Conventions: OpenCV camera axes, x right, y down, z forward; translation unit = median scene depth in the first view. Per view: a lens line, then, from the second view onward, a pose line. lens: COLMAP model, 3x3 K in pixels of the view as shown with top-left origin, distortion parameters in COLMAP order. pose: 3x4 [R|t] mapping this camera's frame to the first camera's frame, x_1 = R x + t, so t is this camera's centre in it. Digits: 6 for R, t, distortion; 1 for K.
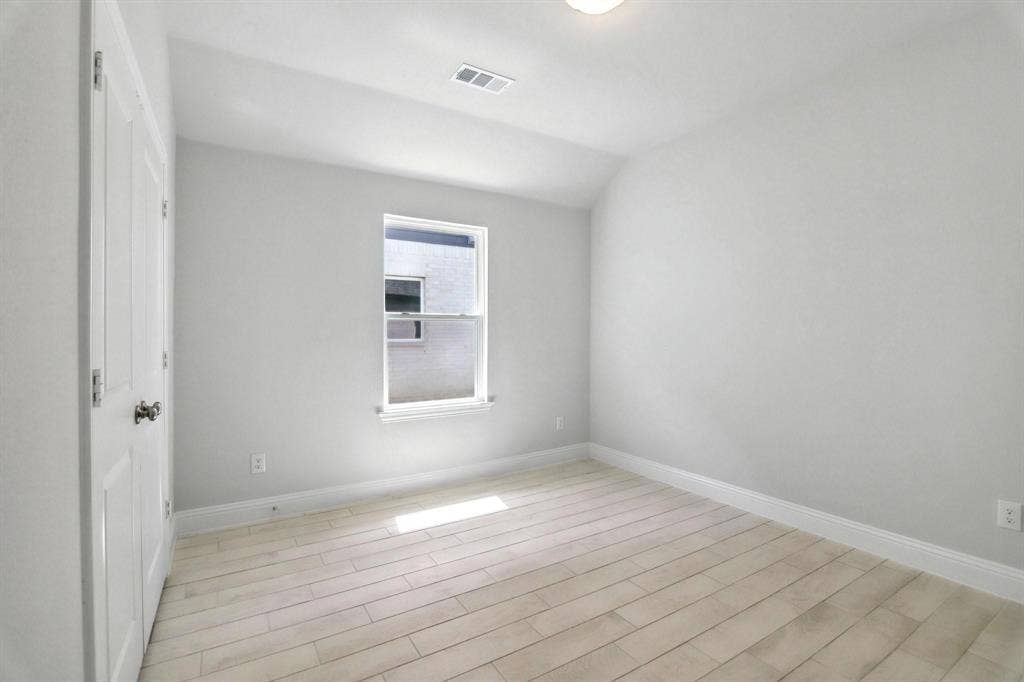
lens RADIAL K [[467.6, 0, 515.0], [0, 467.6, 337.5], [0, 0, 1]] dist [-0.002960, -0.000529]
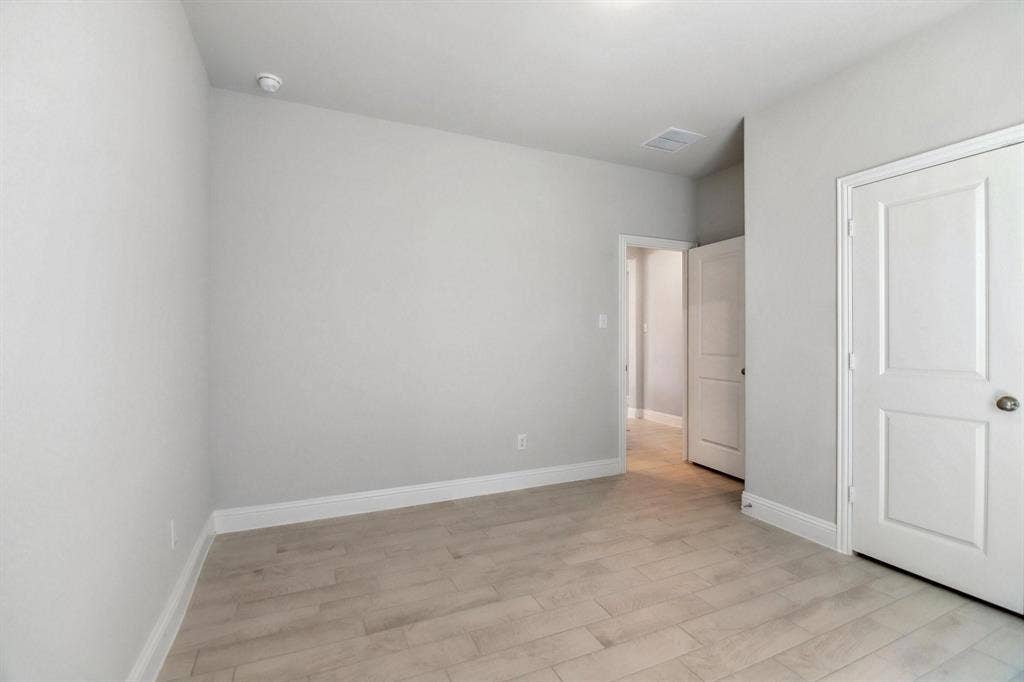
lens RADIAL K [[466.0, 0, 514.5], [0, 466.0, 329.4], [0, 0, 1]] dist [0.000642, -0.010513]
pose [[-0.992909, 0.000775, 0.118874, 0.182595], [-0.000154, 0.999969, -0.007809, -0.011807], [-0.118876, -0.007772, -0.992879, 1.268445]]
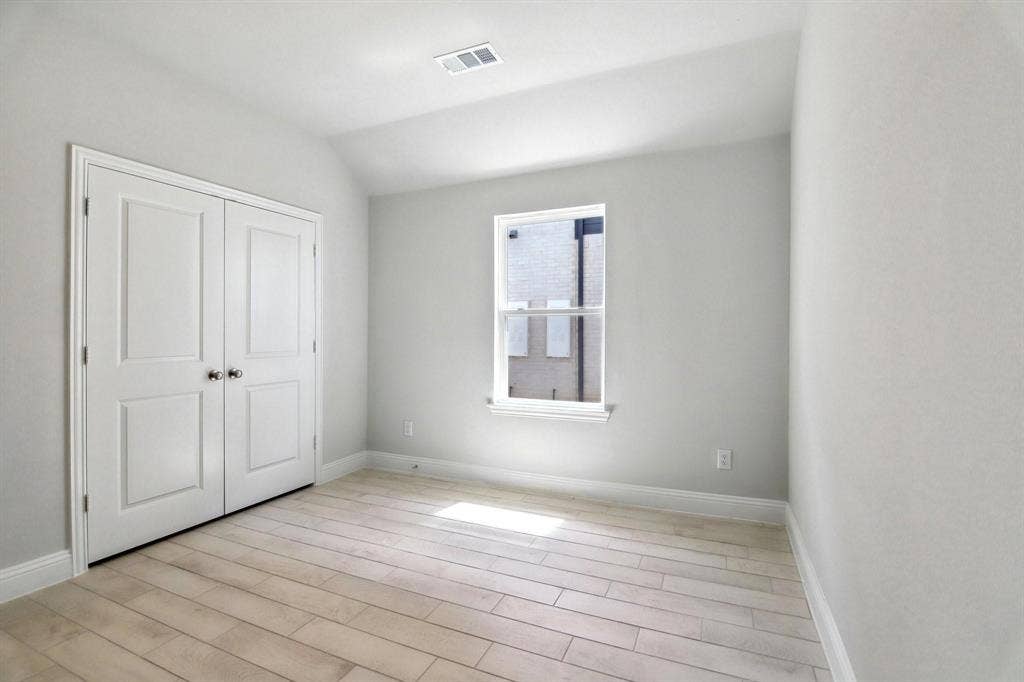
lens RADIAL K [[466.0, 0, 514.5], [0, 466.0, 329.4], [0, 0, 1]] dist [0.000642, -0.010513]
pose [[0.562599, -0.000030, -0.826730, 0.693202], [-0.006048, 0.999973, -0.004152, -0.004781], [0.826708, 0.007336, 0.562584, 0.506409]]
